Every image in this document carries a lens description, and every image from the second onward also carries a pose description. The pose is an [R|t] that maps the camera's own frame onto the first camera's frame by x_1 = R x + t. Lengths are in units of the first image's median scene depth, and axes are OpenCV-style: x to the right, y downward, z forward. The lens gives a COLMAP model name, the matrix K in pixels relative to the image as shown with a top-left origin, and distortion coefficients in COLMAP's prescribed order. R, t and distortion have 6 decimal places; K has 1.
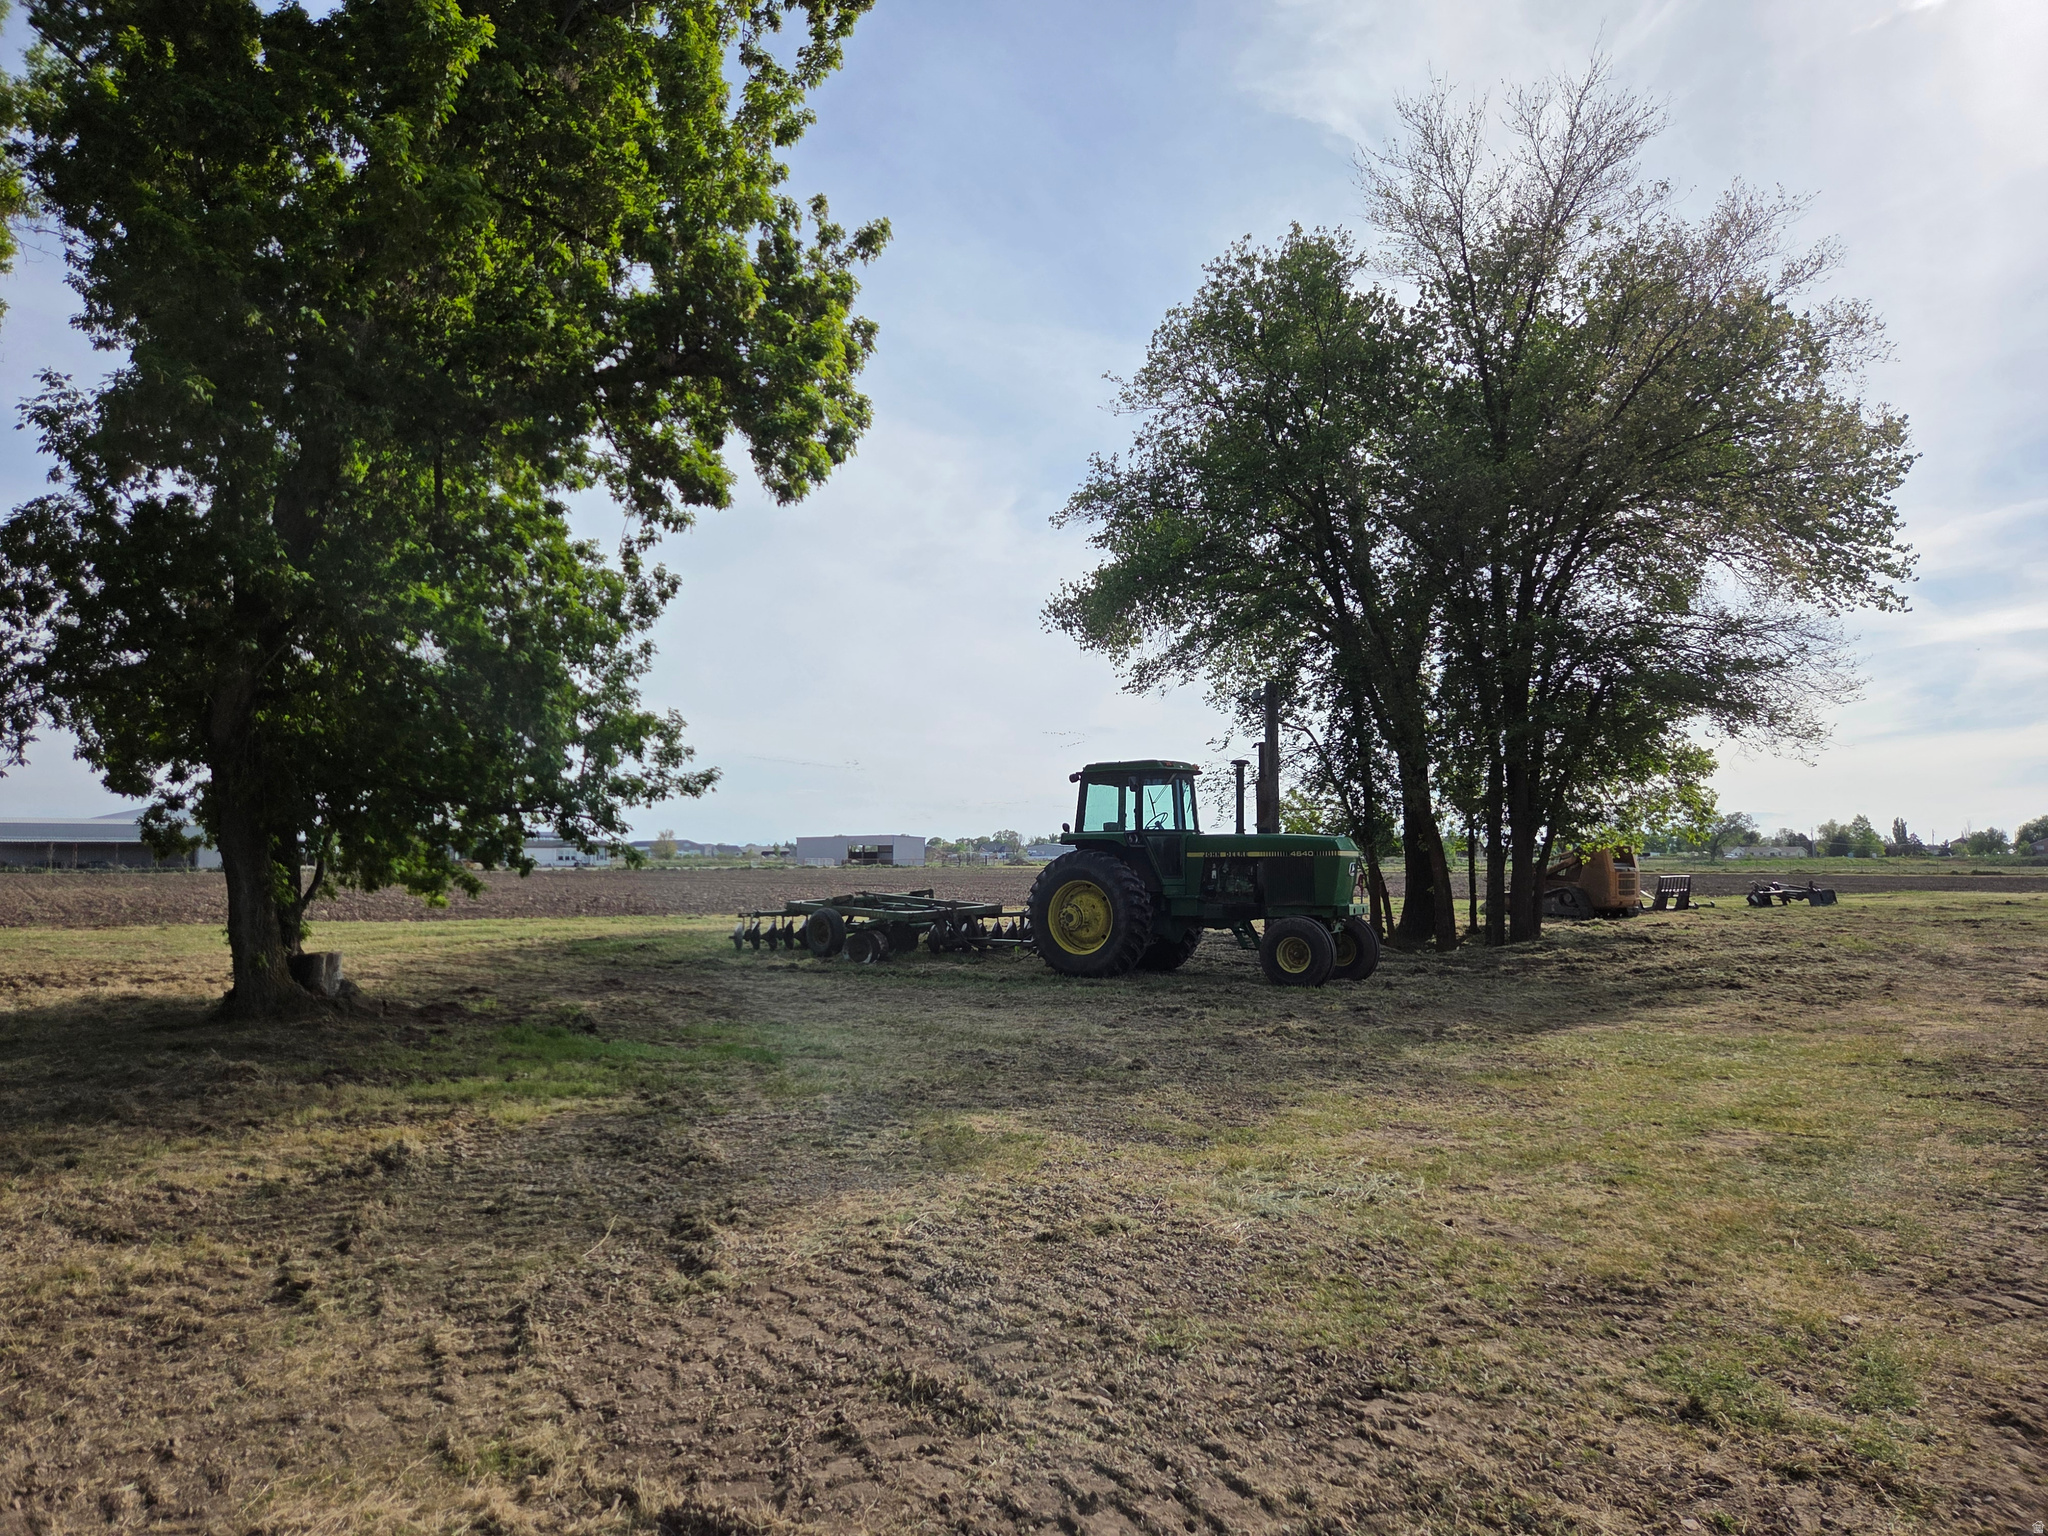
lens RADIAL K [[1369.1, 0, 1012.1], [0, 1369.1, 776.4], [0, 0, 1]] dist [0.054969, -0.003364]
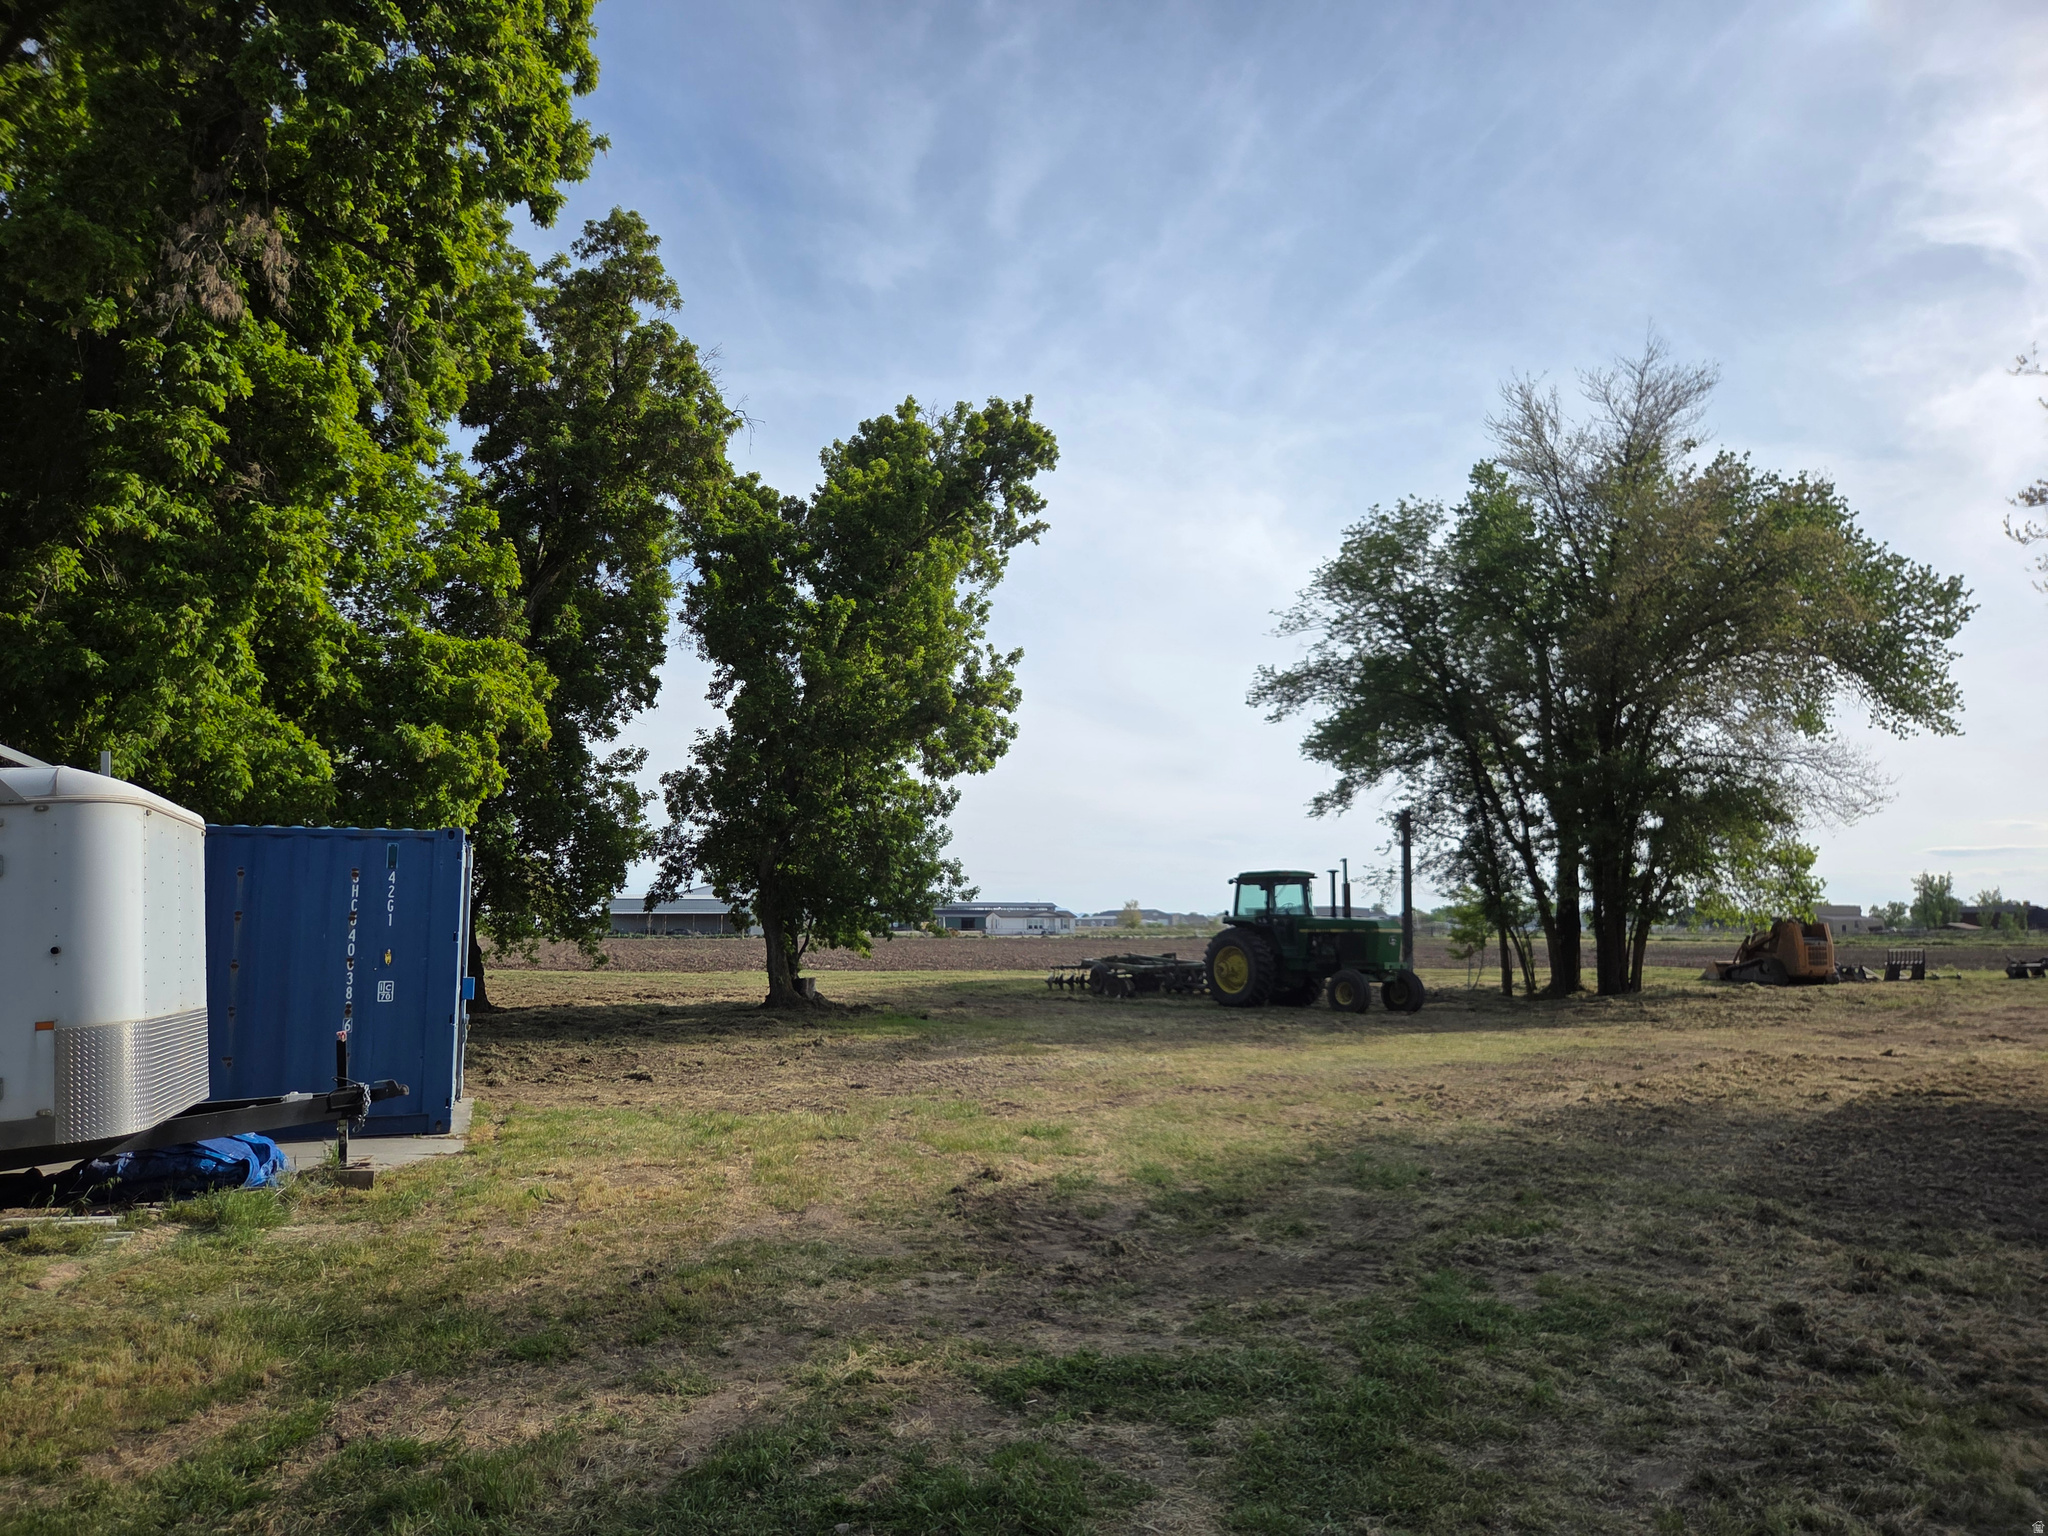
lens RADIAL K [[1369.1, 0, 1012.1], [0, 1369.1, 776.4], [0, 0, 1]] dist [0.054969, -0.003364]
pose [[0.943874, -0.035219, -0.328424, 0.336191], [0.018690, 0.998401, -0.053352, -0.040727], [0.329778, 0.044220, 0.943022, -0.595517]]
